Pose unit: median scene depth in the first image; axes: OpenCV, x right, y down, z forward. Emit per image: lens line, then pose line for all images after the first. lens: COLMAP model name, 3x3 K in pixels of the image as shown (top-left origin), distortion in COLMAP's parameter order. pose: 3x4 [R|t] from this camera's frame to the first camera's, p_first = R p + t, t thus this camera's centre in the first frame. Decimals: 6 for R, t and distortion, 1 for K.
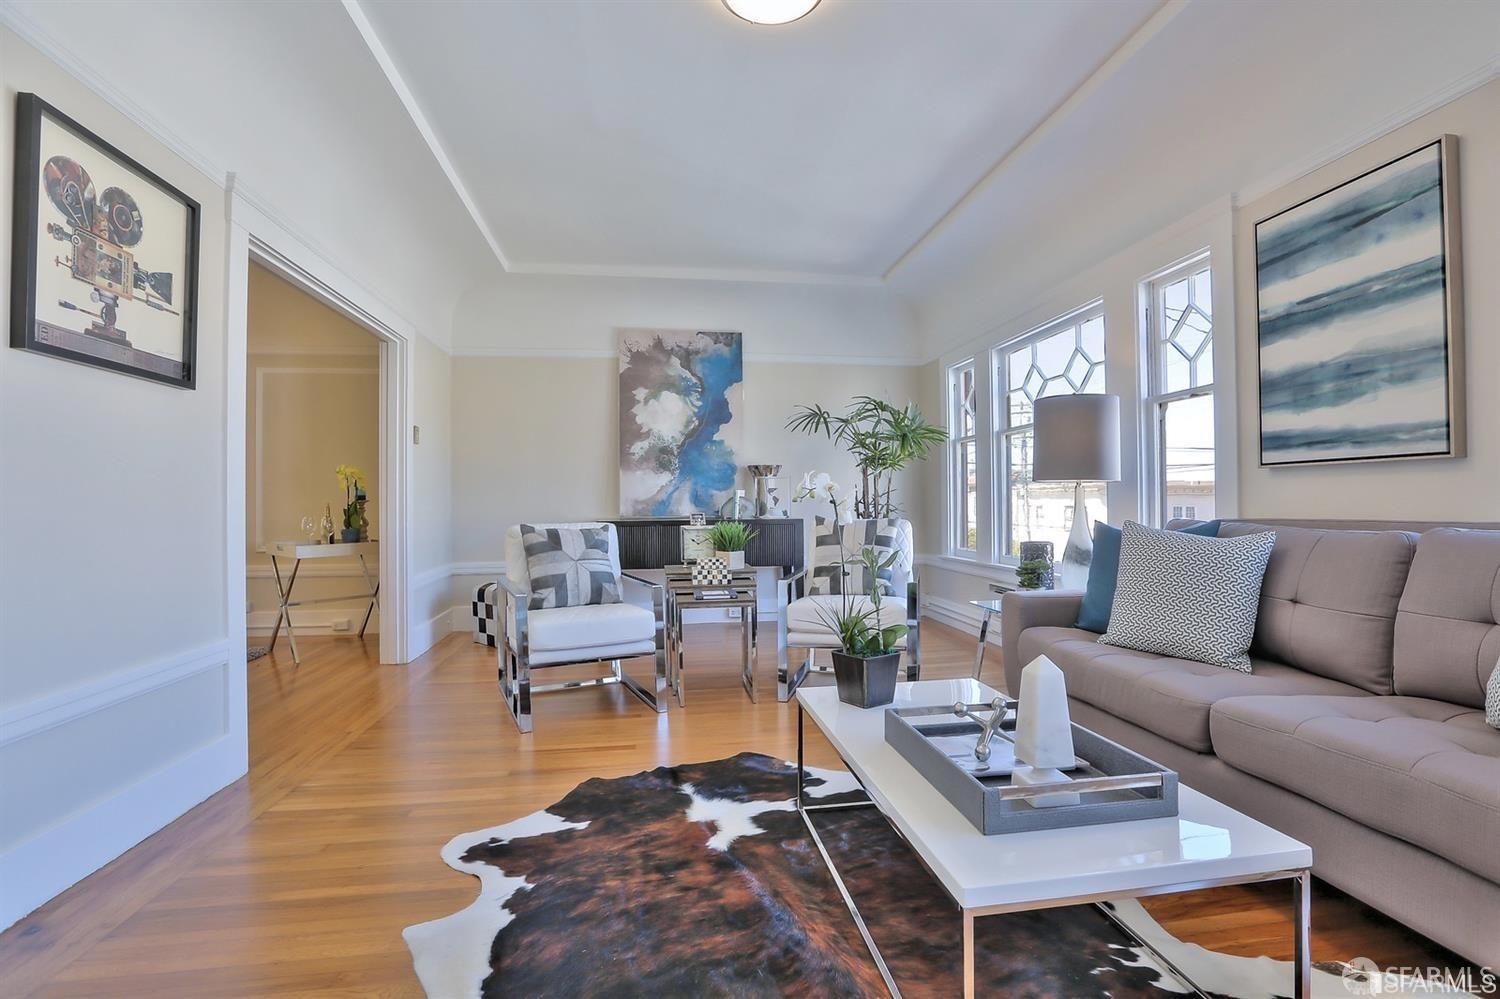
lens RADIAL K [[680.4, 0, 753.4], [0, 680.4, 499.6], [0, 0, 1]] dist [-0.053371, 0.017457]
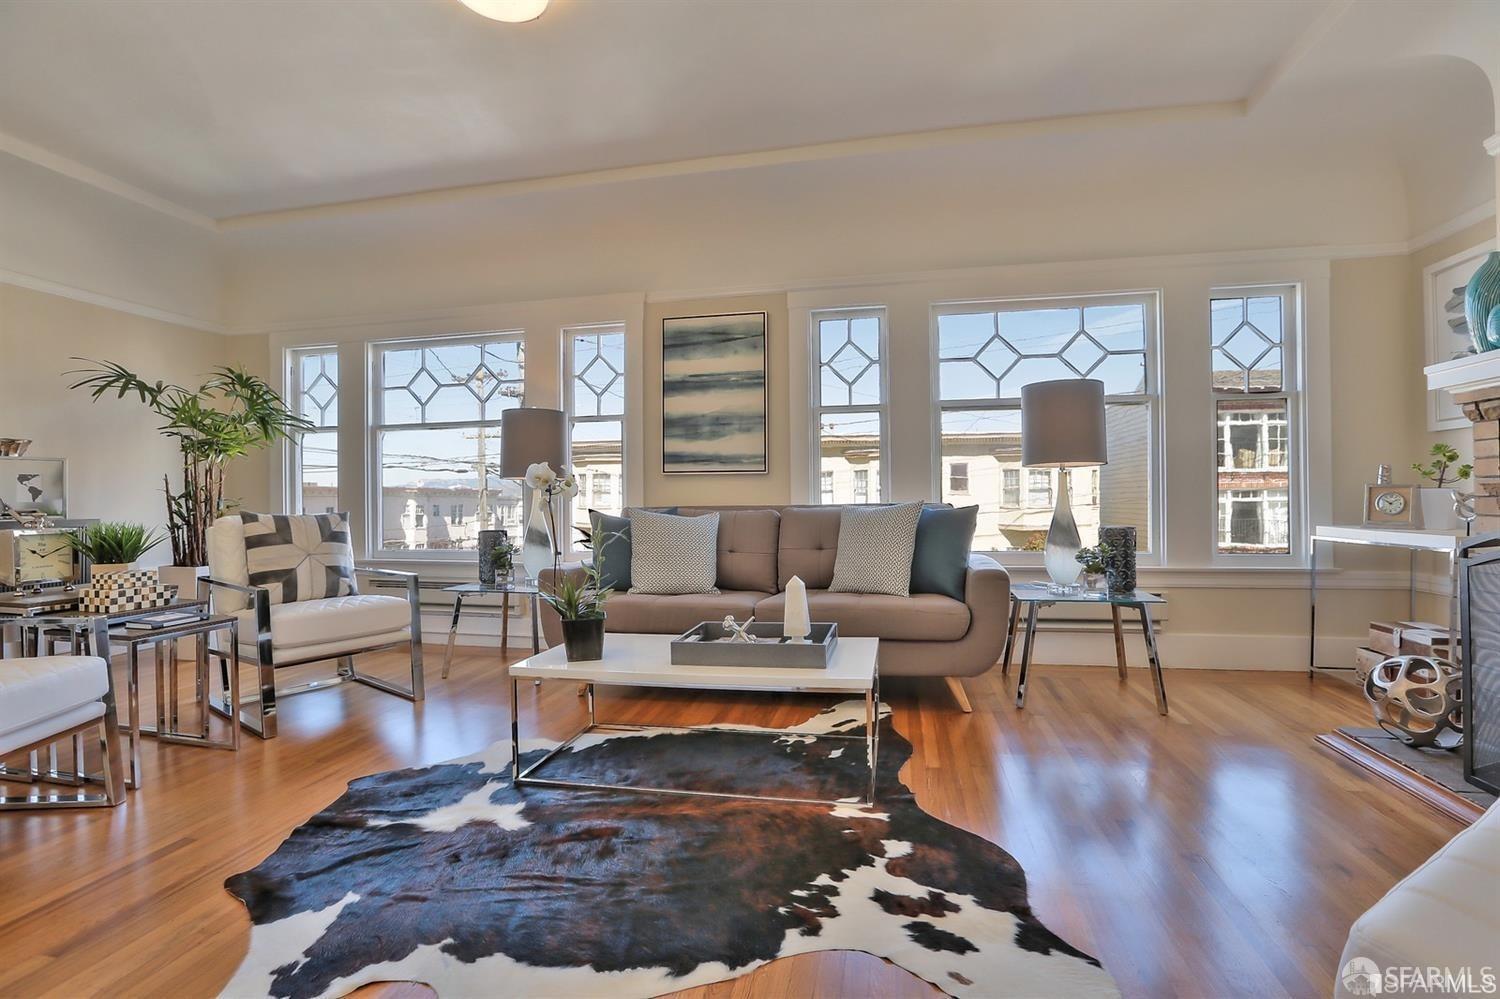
lens RADIAL K [[680.4, 0, 753.4], [0, 680.4, 499.6], [0, 0, 1]] dist [-0.053371, 0.017457]
pose [[0.349688, 0.005321, 0.936851, -0.505261], [-0.002649, 0.999985, -0.004691, 0.014372], [-0.936862, -0.000841, 0.349697, 0.179485]]
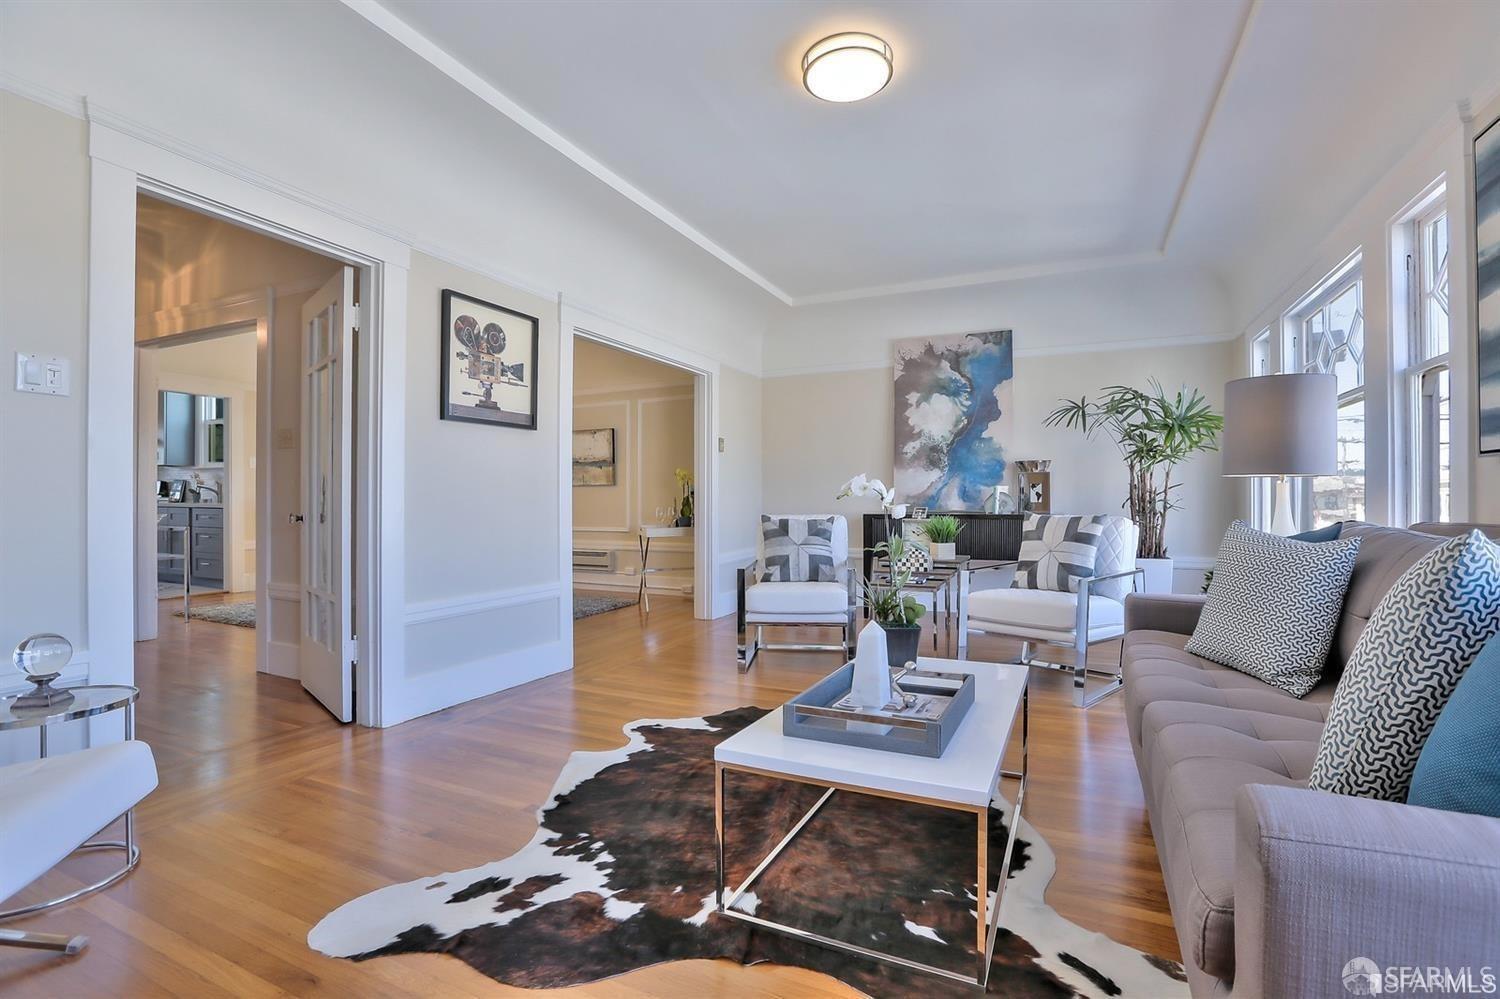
lens RADIAL K [[680.4, 0, 753.4], [0, 680.4, 499.6], [0, 0, 1]] dist [-0.053371, 0.017457]
pose [[0.829287, 0.004872, -0.558802, 0.370749], [0.000311, 0.999958, 0.009180, -0.004134], [0.558823, -0.007786, 0.829250, -0.076068]]
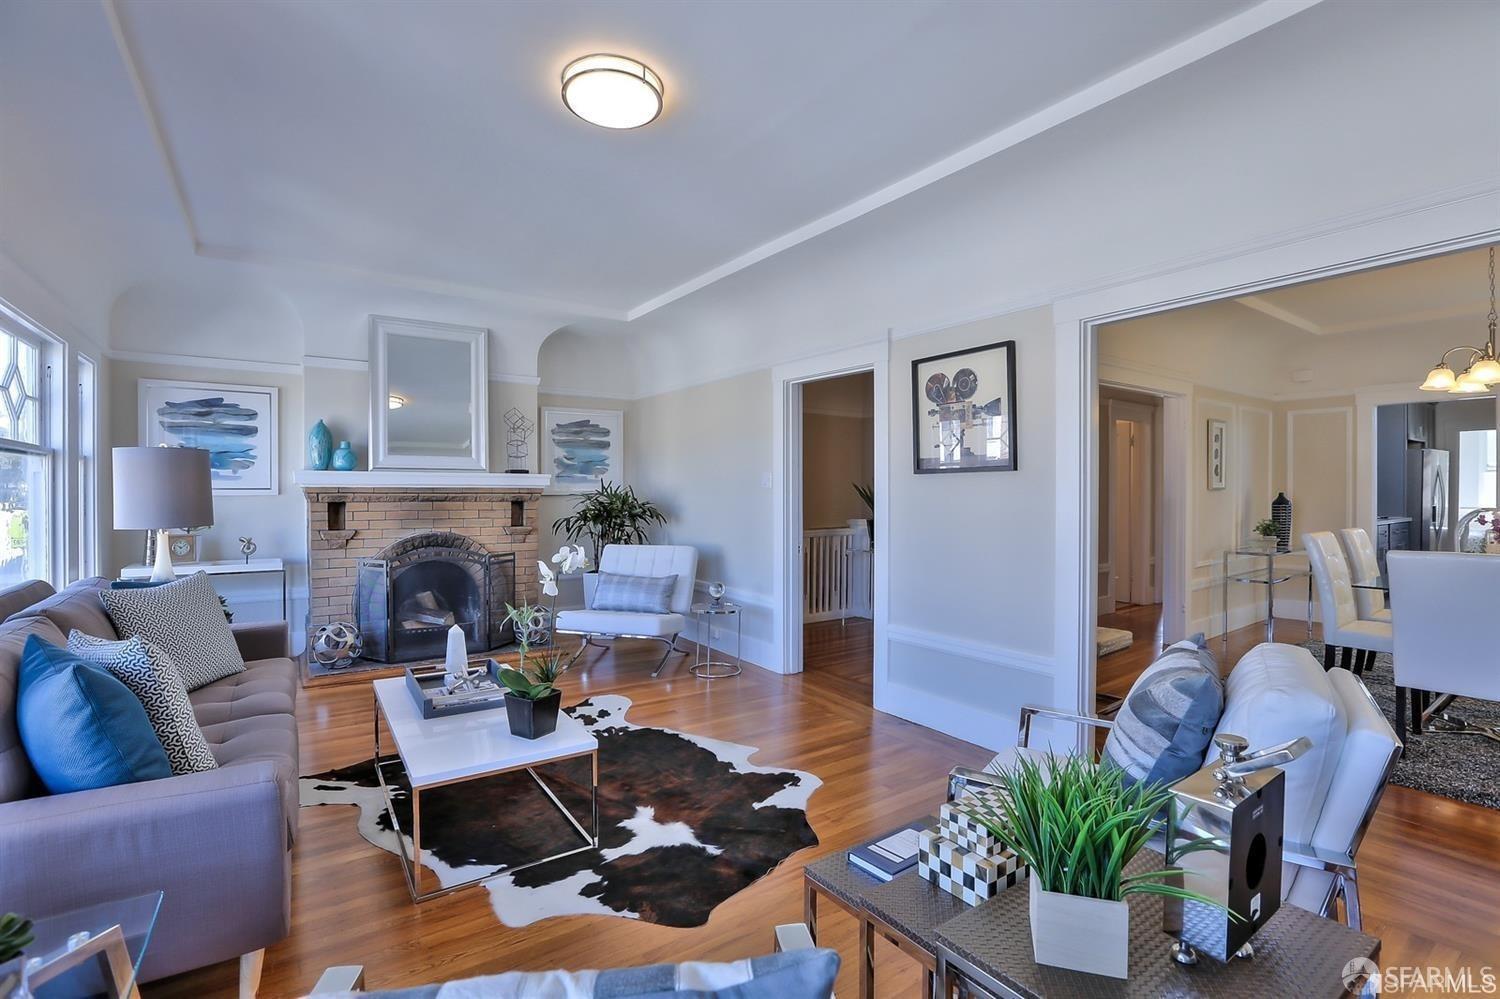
lens RADIAL K [[680.4, 0, 753.4], [0, 680.4, 499.6], [0, 0, 1]] dist [-0.053371, 0.017457]
pose [[-0.895023, 0.013188, -0.445826, 0.206555], [0.011330, 0.999912, 0.006832, -0.077936], [0.445877, 0.001064, -0.895094, 1.350440]]
